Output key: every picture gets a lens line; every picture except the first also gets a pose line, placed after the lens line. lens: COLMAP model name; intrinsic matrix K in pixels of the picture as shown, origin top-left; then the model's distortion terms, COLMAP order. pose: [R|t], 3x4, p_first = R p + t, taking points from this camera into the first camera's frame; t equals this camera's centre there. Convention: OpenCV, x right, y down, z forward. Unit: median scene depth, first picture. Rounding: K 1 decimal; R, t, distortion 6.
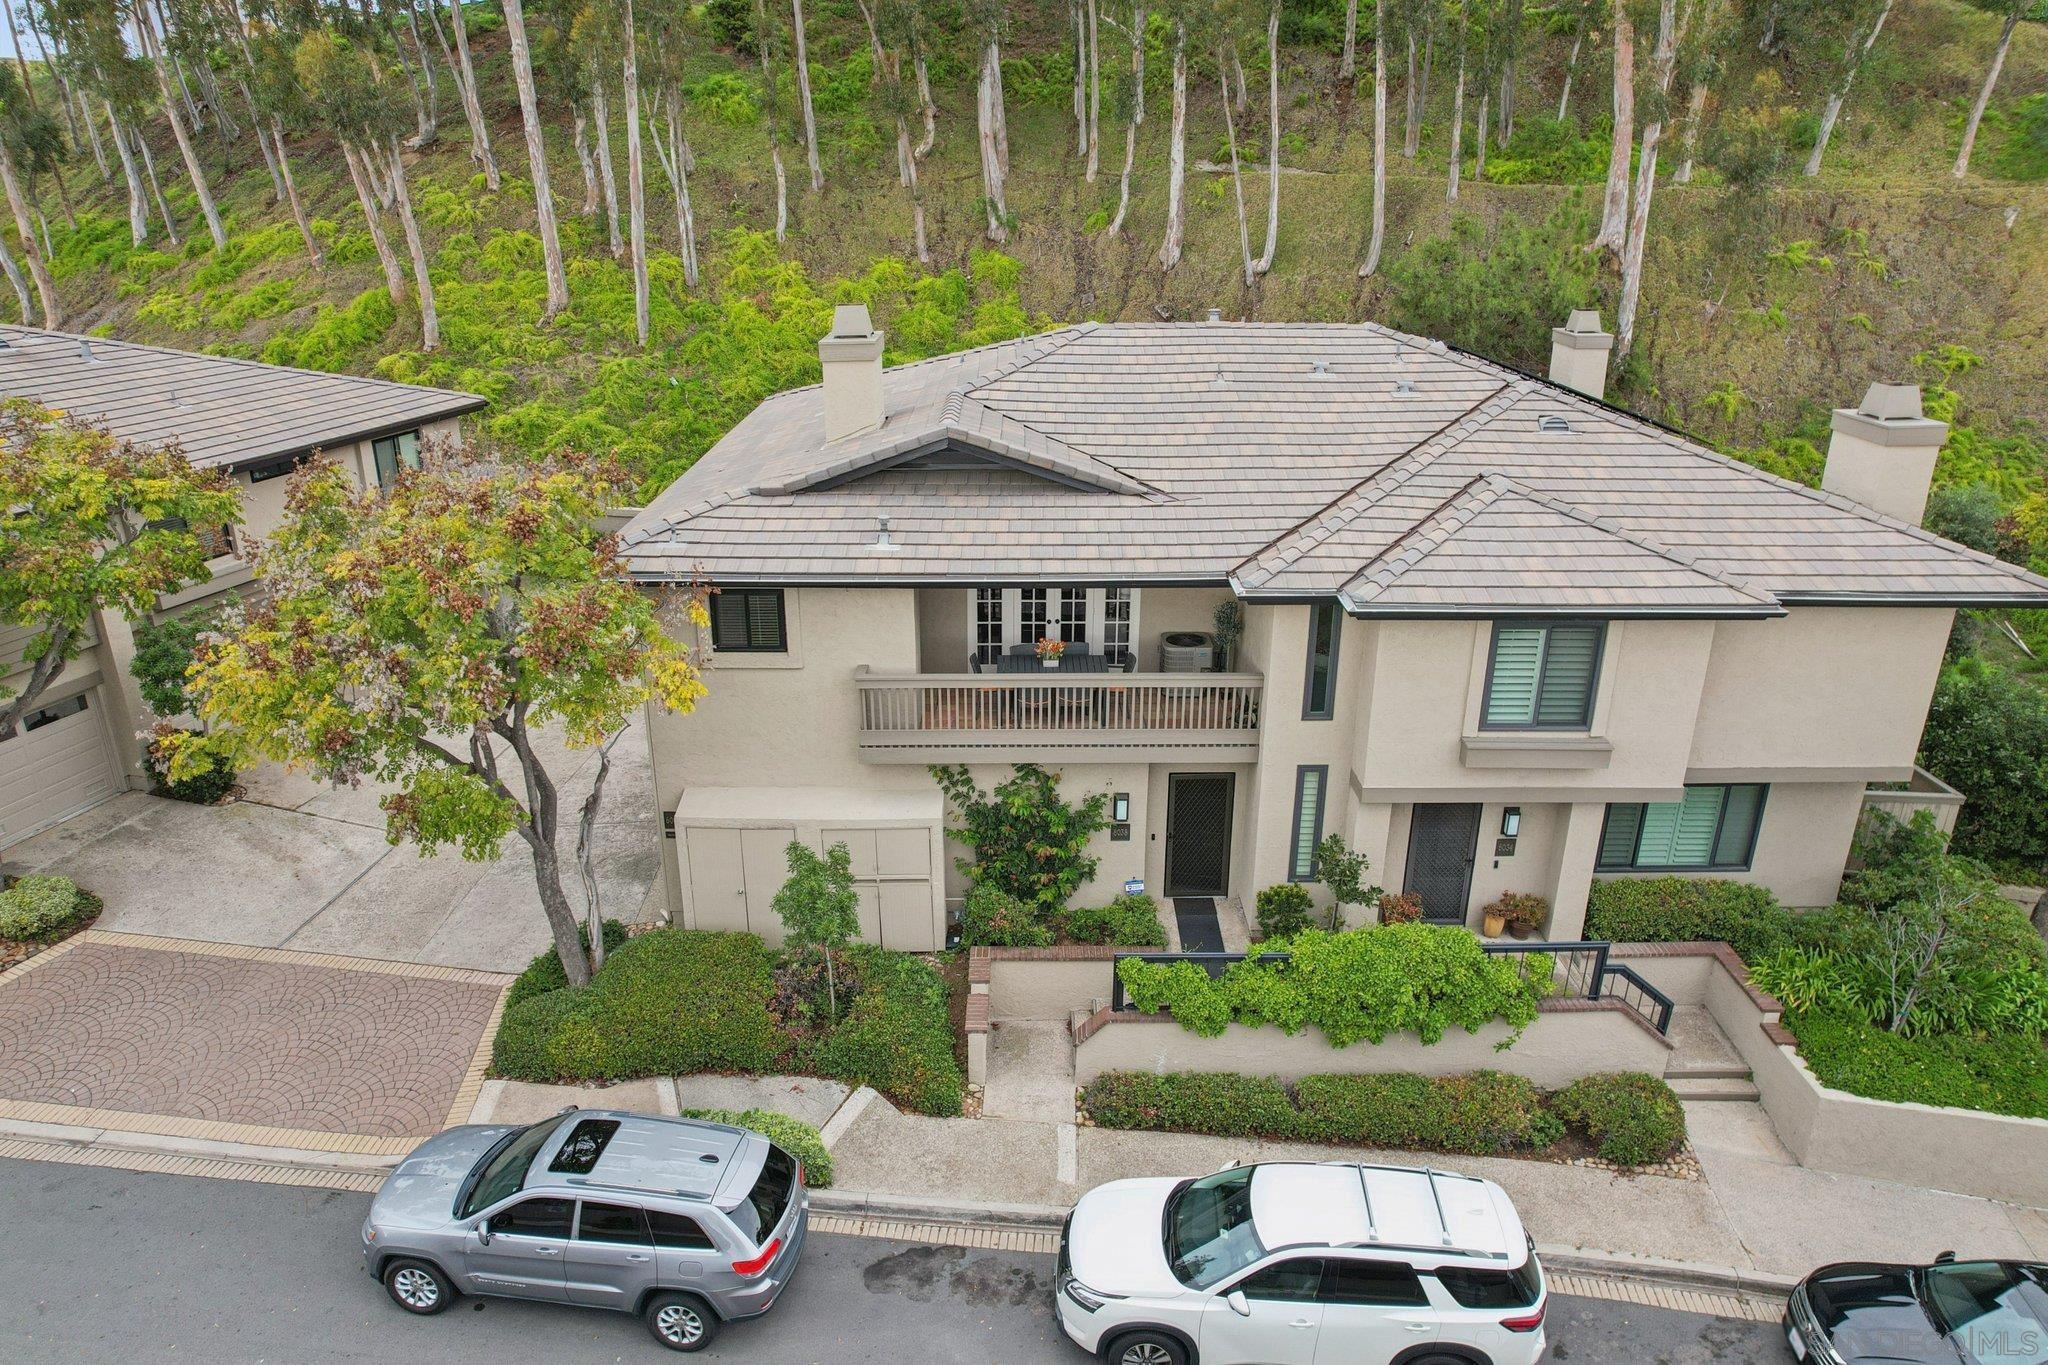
lens RADIAL K [[1300.1, 0, 1024.0], [0, 1300.1, 682.5], [0, 0, 1]] dist [-0.069458, 0.064277]
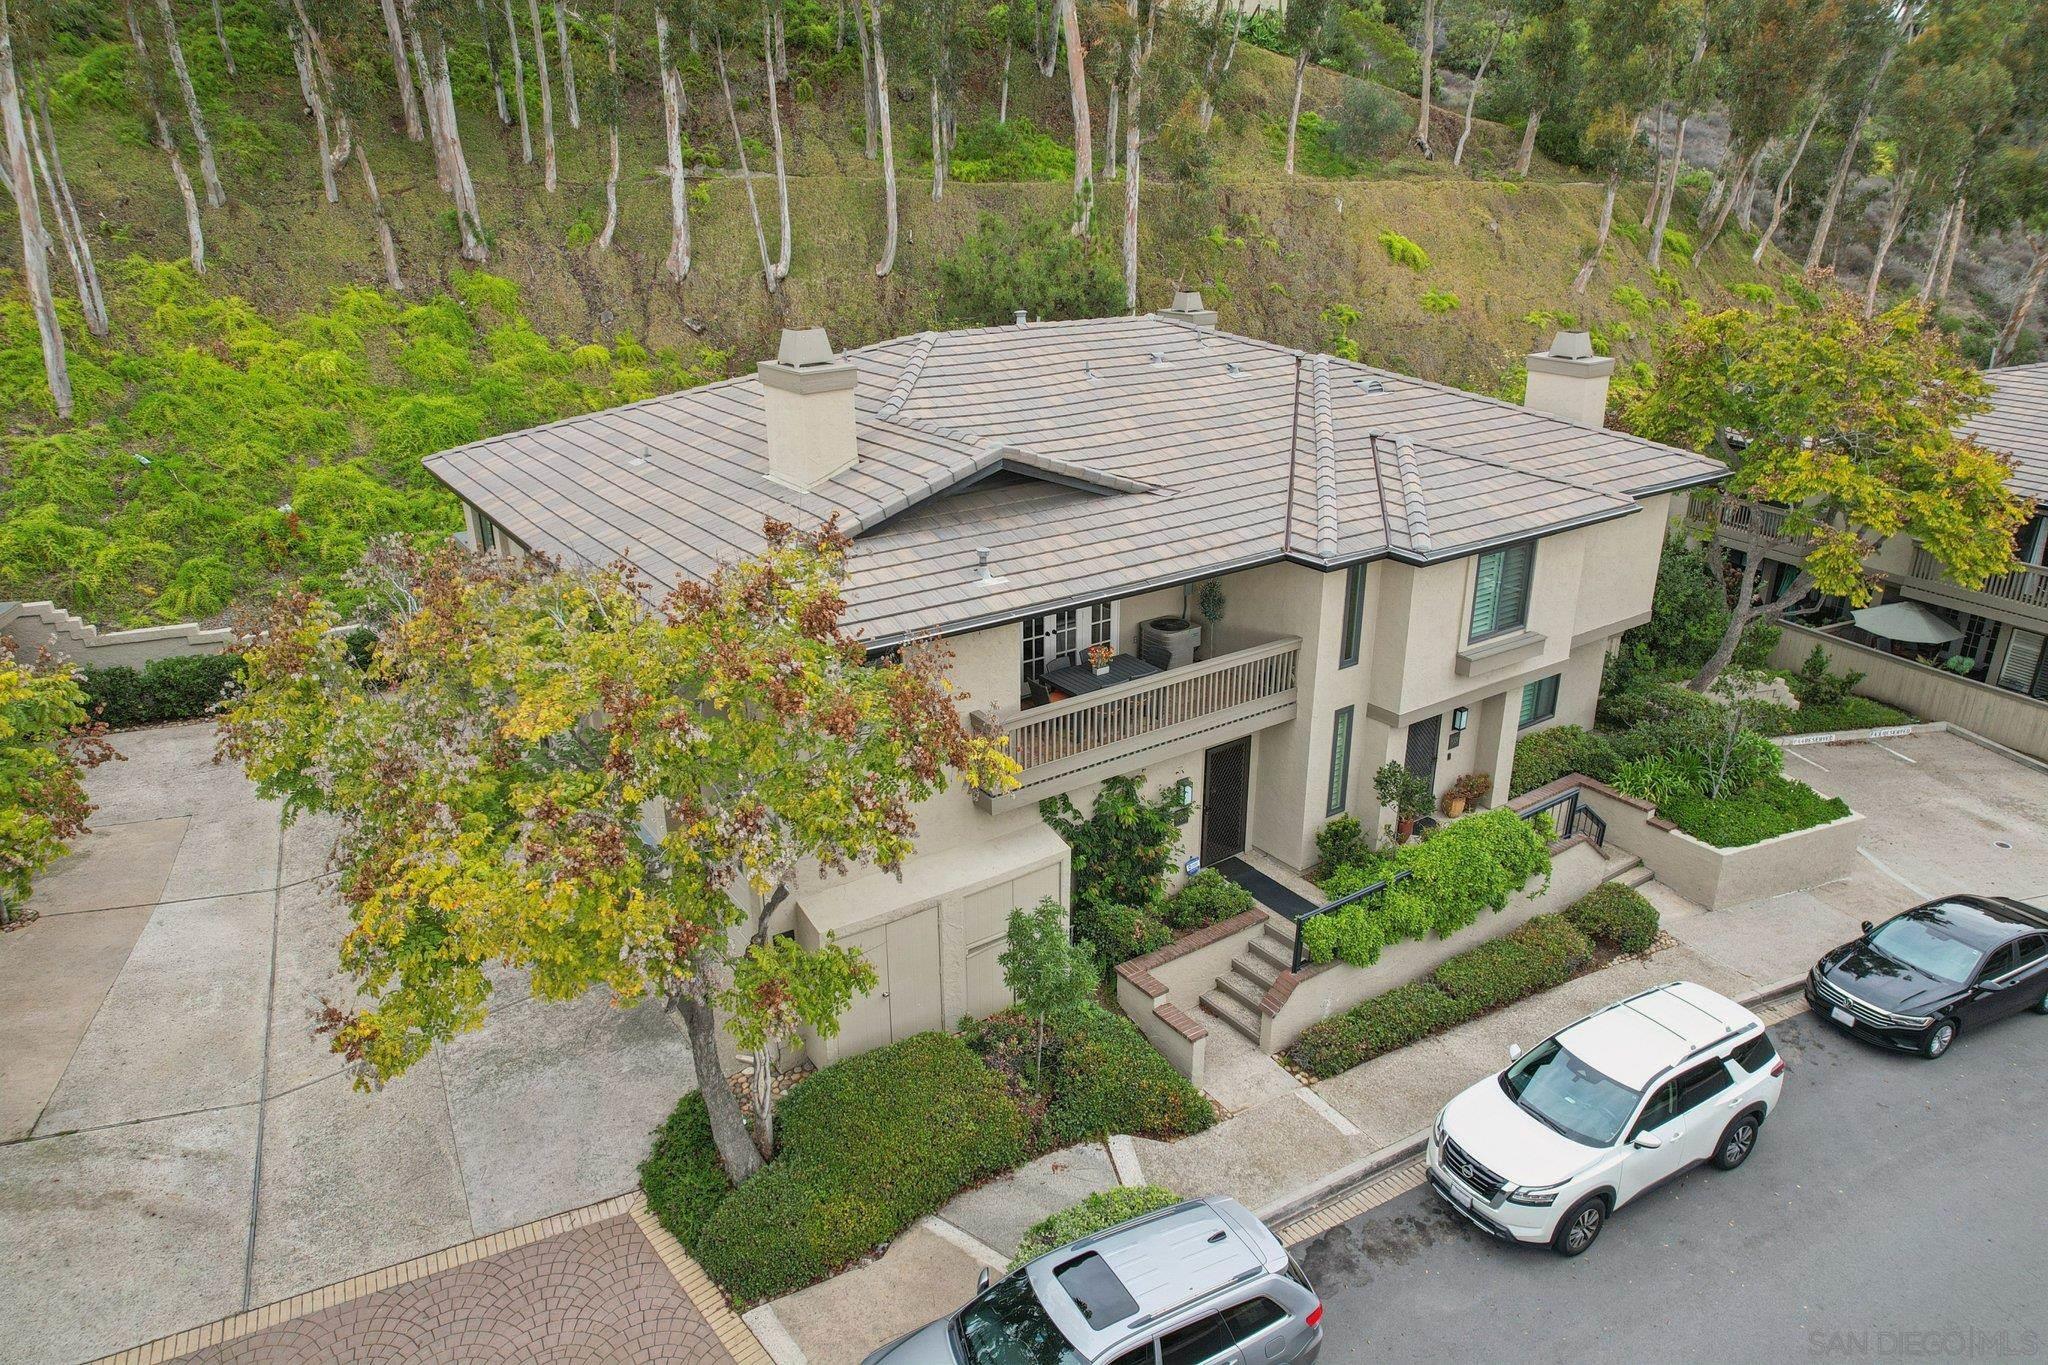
lens RADIAL K [[1300.1, 0, 1024.0], [0, 1300.1, 682.5], [0, 0, 1]] dist [-0.069458, 0.064277]
pose [[0.826945, -0.212132, 0.520731, -0.564949], [0.212767, 0.975294, 0.059424, -0.079919], [-0.520472, 0.061654, 0.851650, 0.186651]]
